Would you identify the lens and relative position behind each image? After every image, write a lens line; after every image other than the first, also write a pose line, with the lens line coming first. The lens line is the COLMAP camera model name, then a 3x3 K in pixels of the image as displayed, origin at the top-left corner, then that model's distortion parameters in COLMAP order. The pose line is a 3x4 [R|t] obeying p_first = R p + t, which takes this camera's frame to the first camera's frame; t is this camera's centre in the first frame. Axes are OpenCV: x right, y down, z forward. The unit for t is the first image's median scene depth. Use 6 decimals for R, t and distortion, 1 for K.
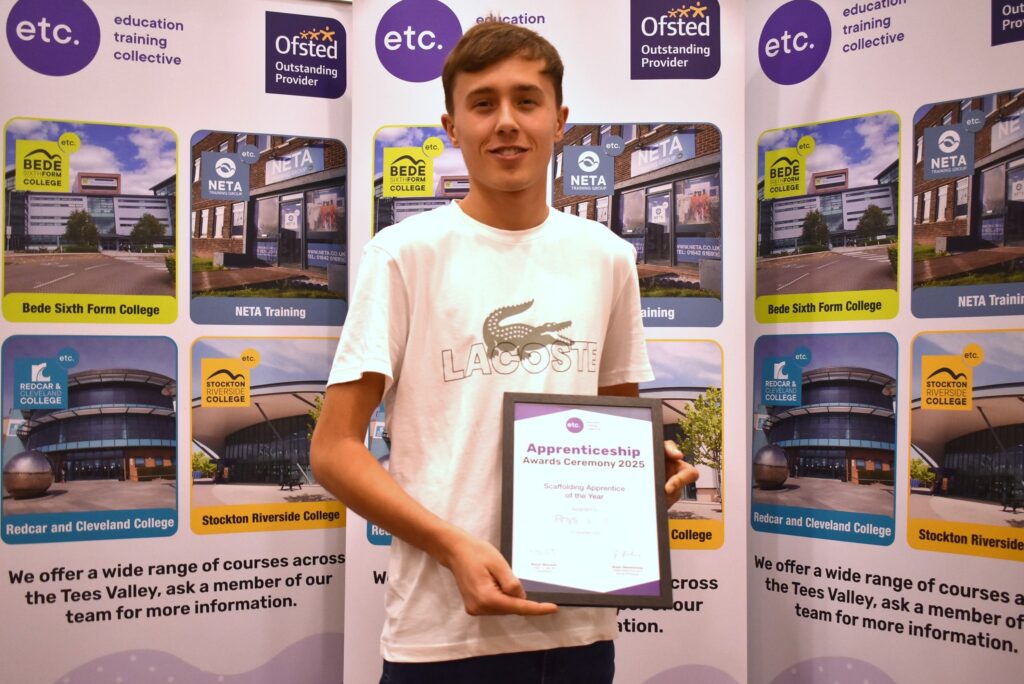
lens RADIAL K [[1263.5, 0, 545.6], [0, 1263.5, 359.3], [0, 0, 1]] dist [-0.048967, 0.000000]
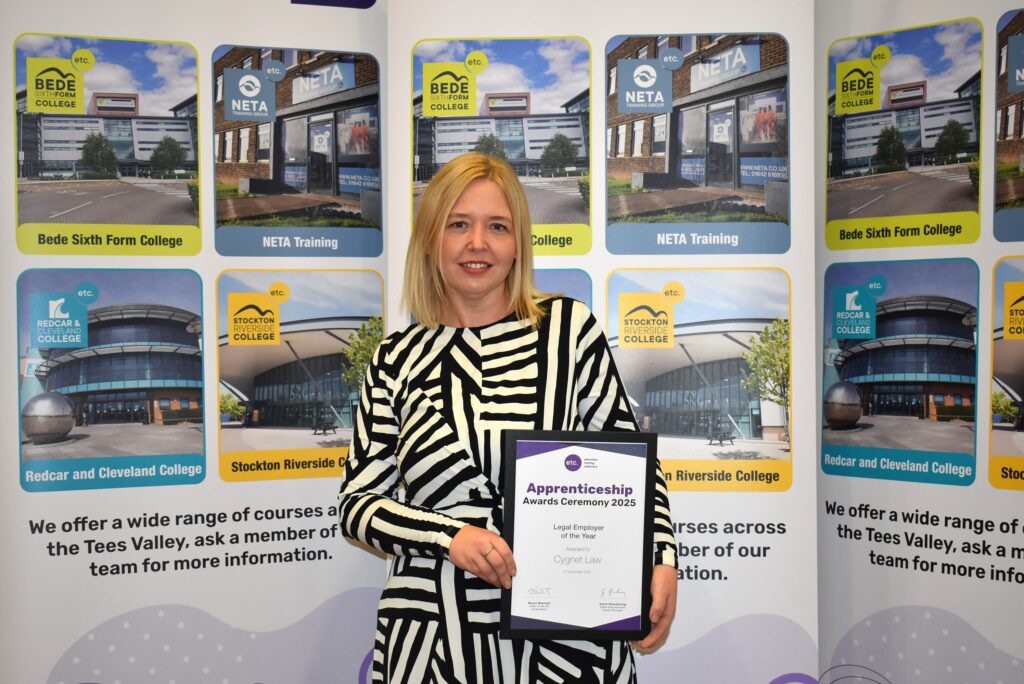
lens RADIAL K [[1492.5, 0, 559.4], [0, 1492.5, 355.6], [0, 0, 1]] dist [-0.013761, 0.000000]
pose [[0.999878, -0.007341, -0.013799, -0.014830], [0.007817, 0.999365, 0.034749, 0.009620], [0.013535, -0.034853, 0.999301, -0.101736]]
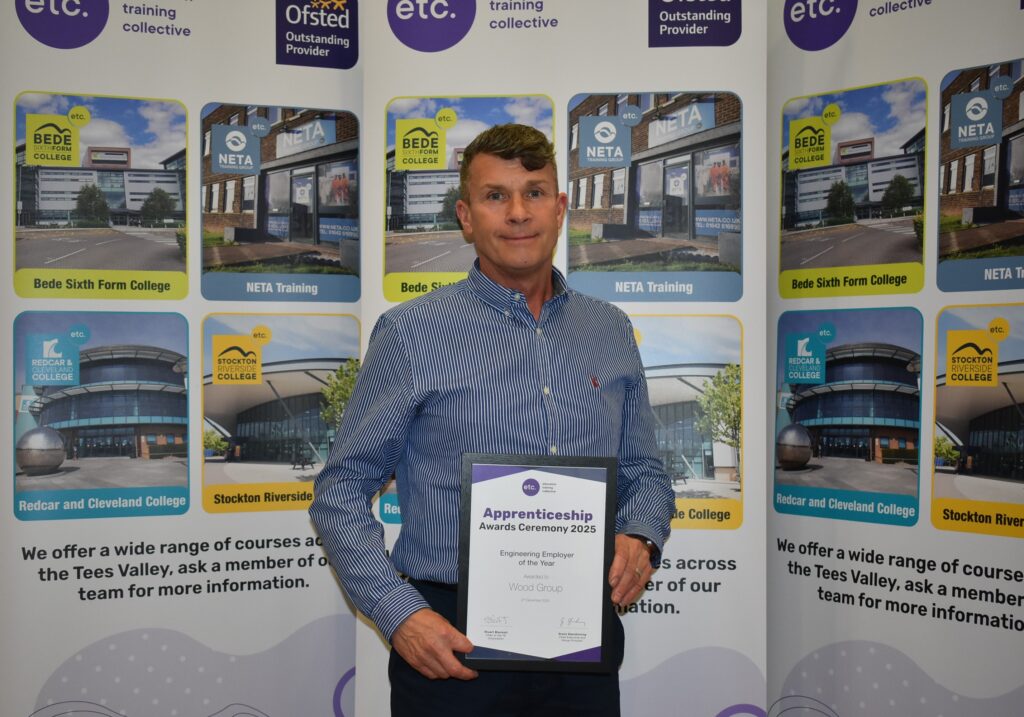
lens RADIAL K [[1363.7, 0, 513.4], [0, 1363.7, 372.4], [0, 0, 1]] dist [-0.037989, 0.000000]
pose [[0.998862, 0.000931, -0.047680, 0.013617], [-0.000004, 0.999811, 0.019442, 0.008208], [0.047689, -0.019420, 0.998673, -0.057159]]
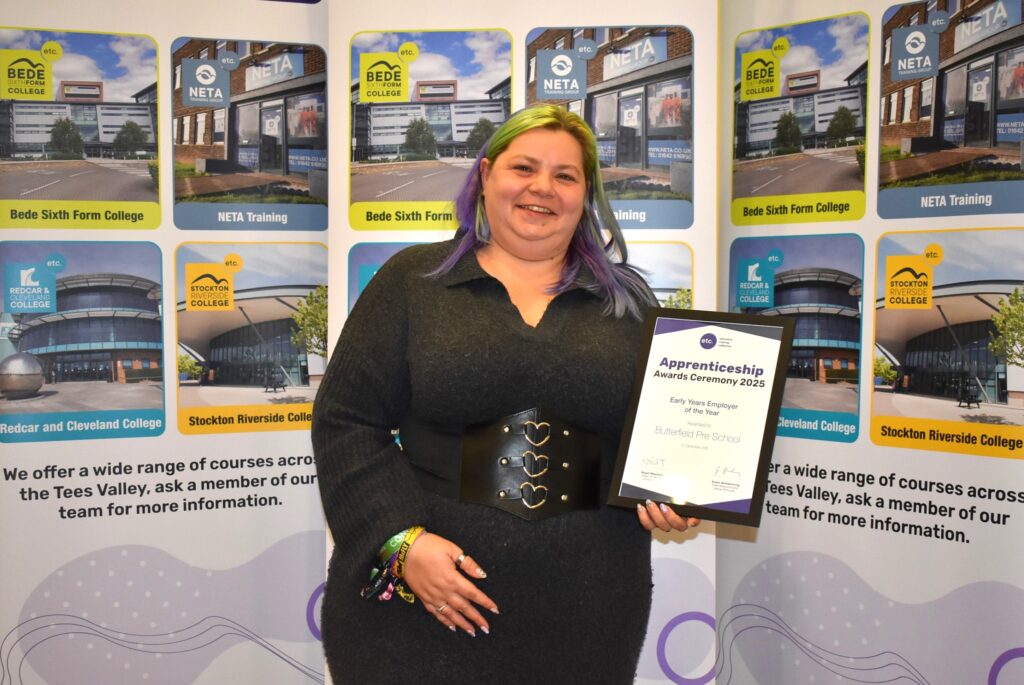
lens RADIAL K [[1341.4, 0, 522.4], [0, 1341.4, 354.5], [0, 0, 1]] dist [-0.038364, 0.000000]
pose [[0.999479, -0.002297, -0.032184, 0.036424], [0.004244, 0.998156, 0.060544, 0.009013], [0.031986, -0.060649, 0.997647, -0.083029]]
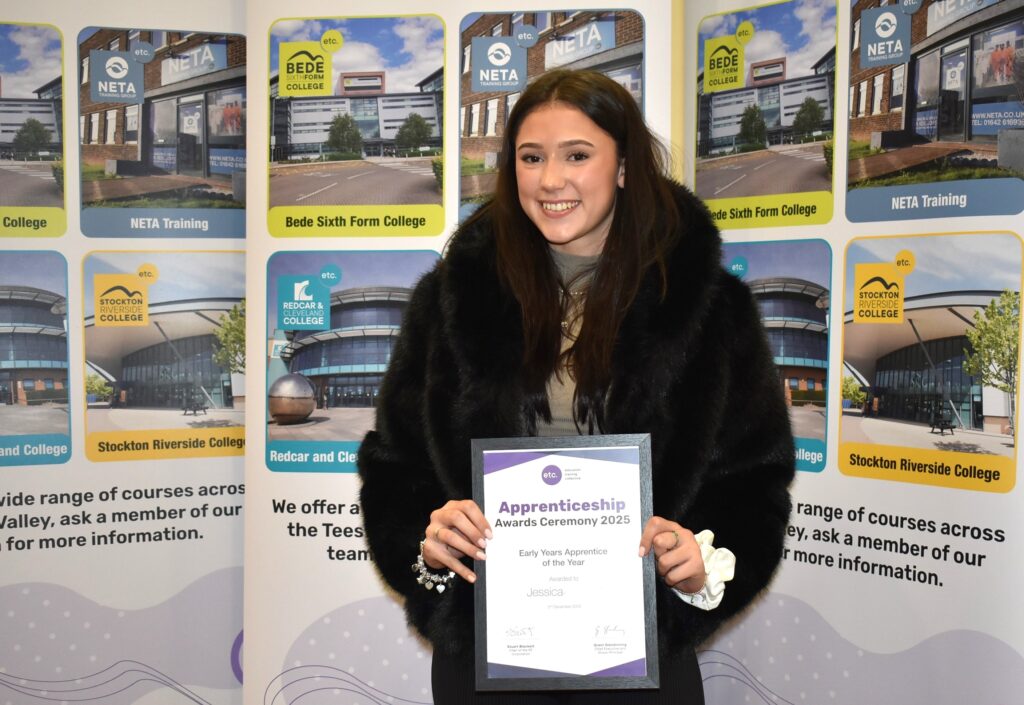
lens RADIAL K [[1421.1, 0, 510.2], [0, 1421.1, 366.8], [0, 0, 1]] dist [-0.040101, 0.000000]
pose [[0.998438, -0.003625, -0.055747, 0.097560], [0.006923, 0.998229, 0.059086, 0.008313], [0.055434, -0.059380, 0.996695, -0.034847]]
